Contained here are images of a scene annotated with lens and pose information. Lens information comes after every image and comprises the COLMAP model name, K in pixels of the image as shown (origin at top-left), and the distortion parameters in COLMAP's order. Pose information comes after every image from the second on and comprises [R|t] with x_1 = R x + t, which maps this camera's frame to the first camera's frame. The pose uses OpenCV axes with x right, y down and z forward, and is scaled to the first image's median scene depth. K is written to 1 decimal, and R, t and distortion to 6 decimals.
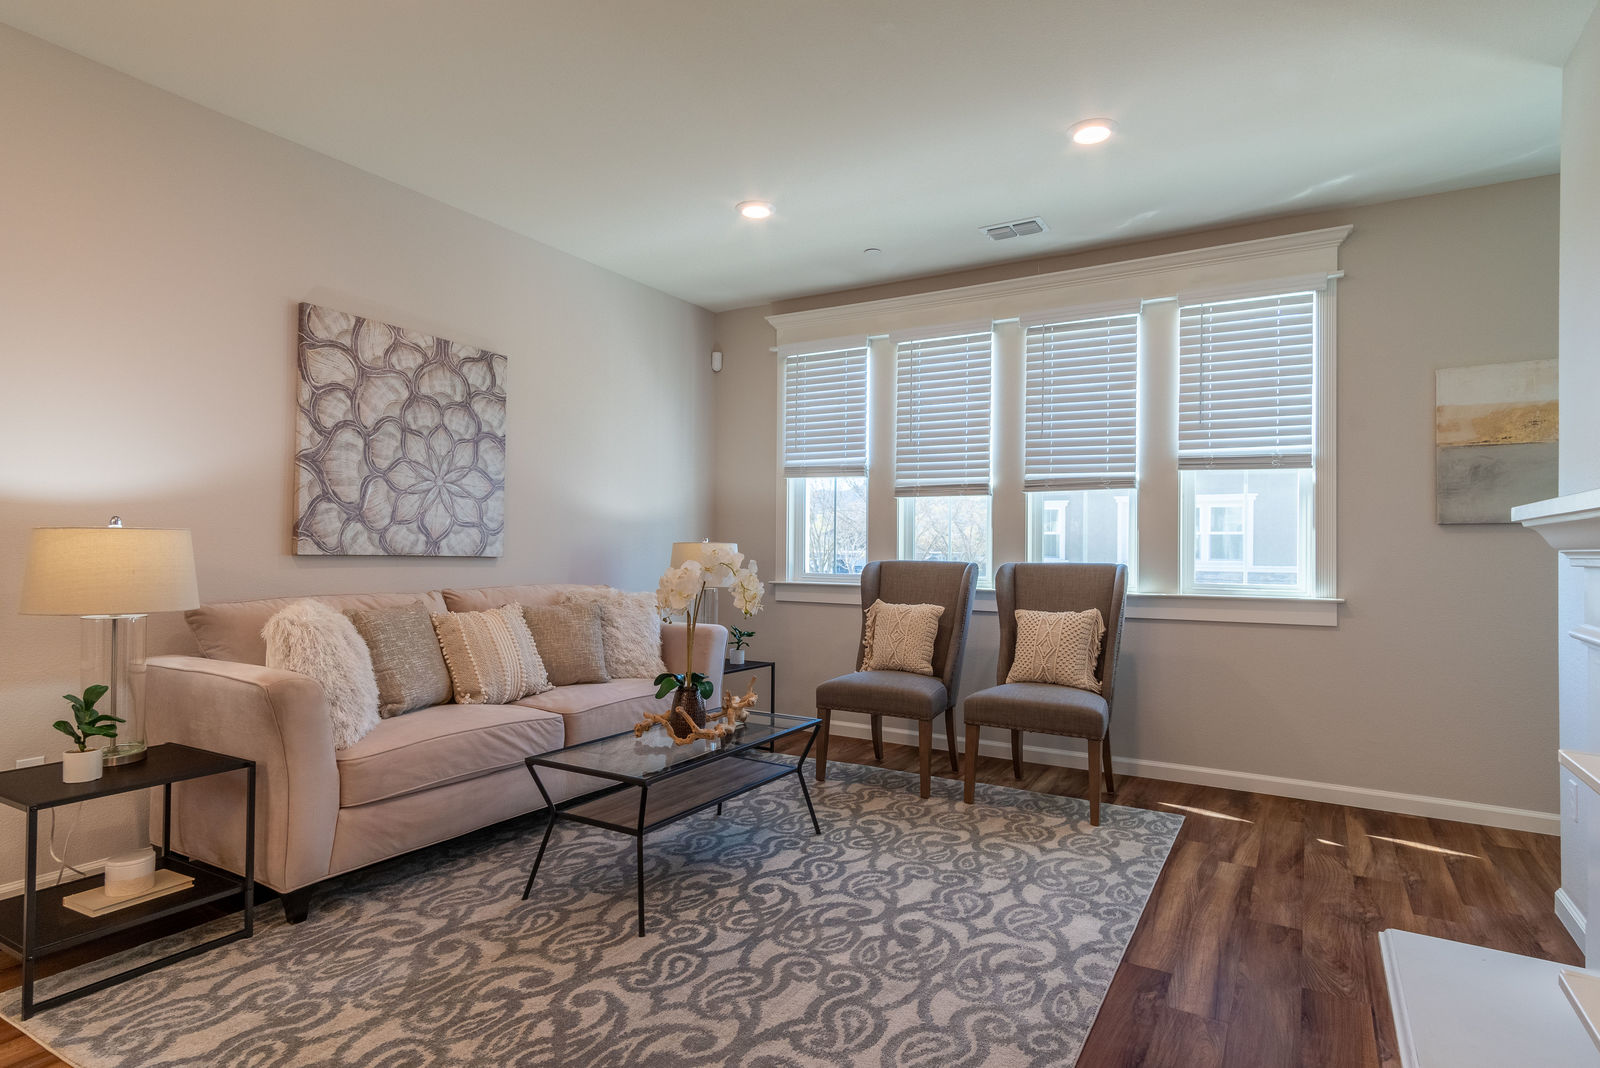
lens RADIAL K [[853.7, 0, 802.6], [0, 853.7, 538.7], [0, 0, 1]] dist [0.003319, 0.001834]
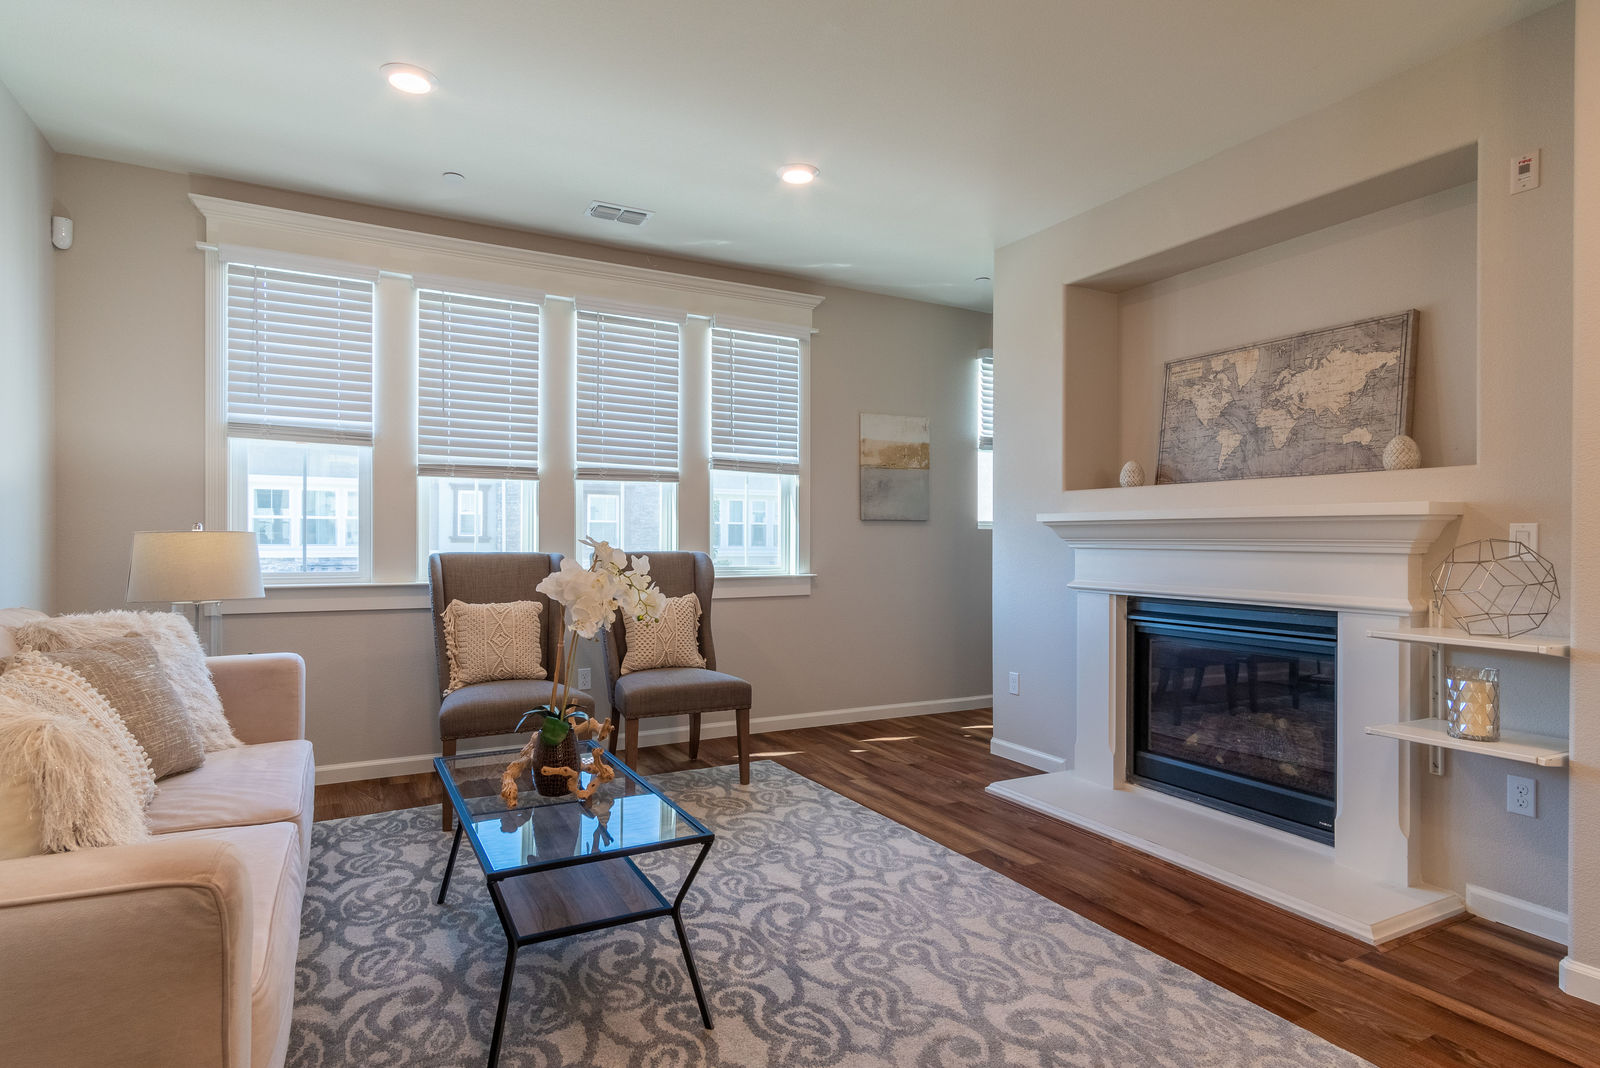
lens RADIAL K [[853.7, 0, 802.6], [0, 853.7, 538.7], [0, 0, 1]] dist [0.003319, 0.001834]
pose [[0.506932, -0.007553, 0.861953, -0.567357], [-0.010225, 0.999839, 0.014775, -0.005305], [-0.861925, -0.016303, 0.506773, 0.357336]]
